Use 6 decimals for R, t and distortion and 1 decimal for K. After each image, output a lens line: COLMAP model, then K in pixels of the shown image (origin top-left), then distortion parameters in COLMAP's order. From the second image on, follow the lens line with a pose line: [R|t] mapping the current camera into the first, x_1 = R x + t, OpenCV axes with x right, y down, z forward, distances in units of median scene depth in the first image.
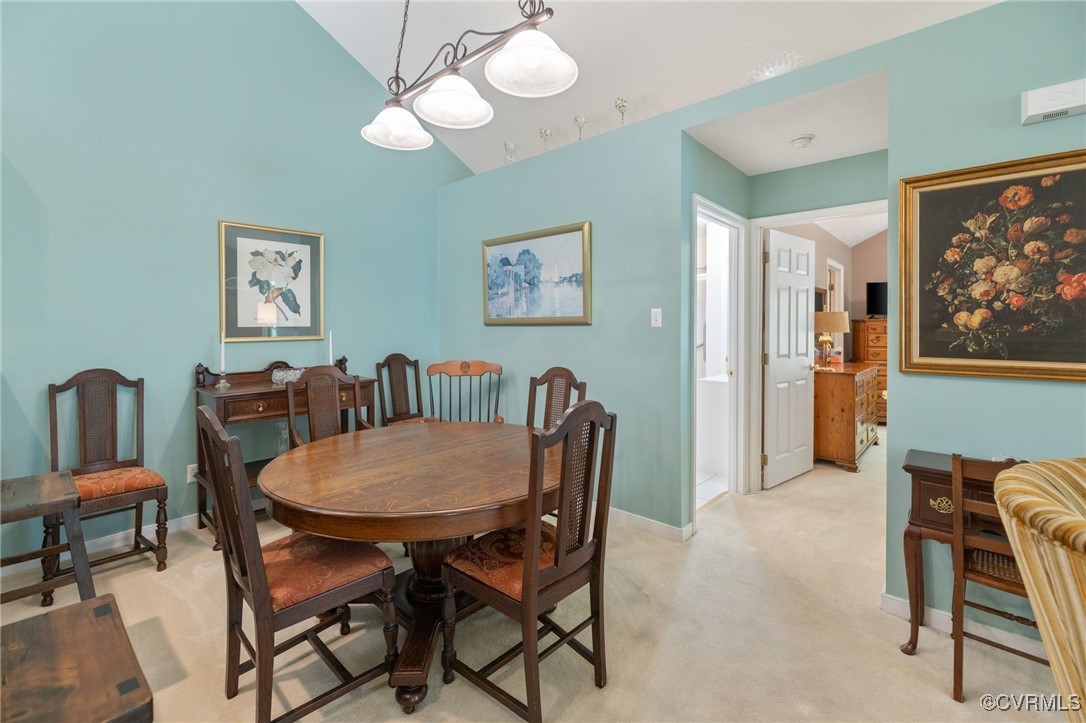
lens RADIAL K [[479.3, 0, 541.9], [0, 479.3, 329.6], [0, 0, 1]] dist [0.000905, 0.000050]
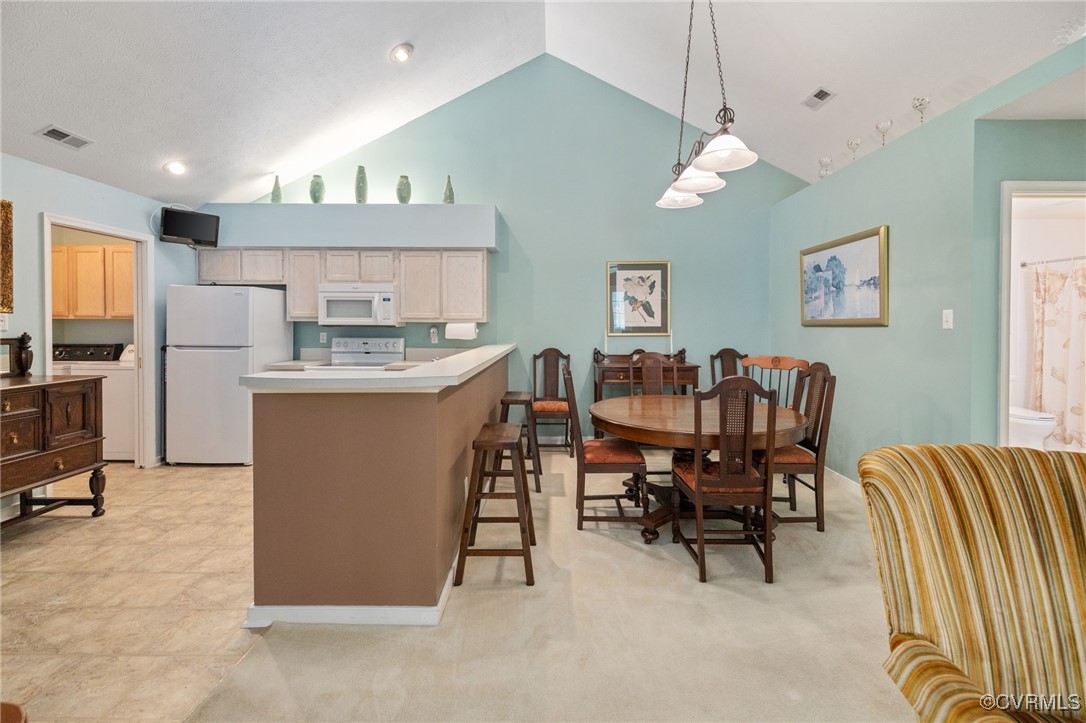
lens RADIAL K [[479.3, 0, 541.9], [0, 479.3, 329.6], [0, 0, 1]] dist [0.000905, 0.000050]
pose [[0.654669, 0.009964, -0.755850, 0.387835], [-0.009446, 0.999943, 0.005000, -0.000777], [0.755857, 0.003867, 0.654726, -0.222424]]
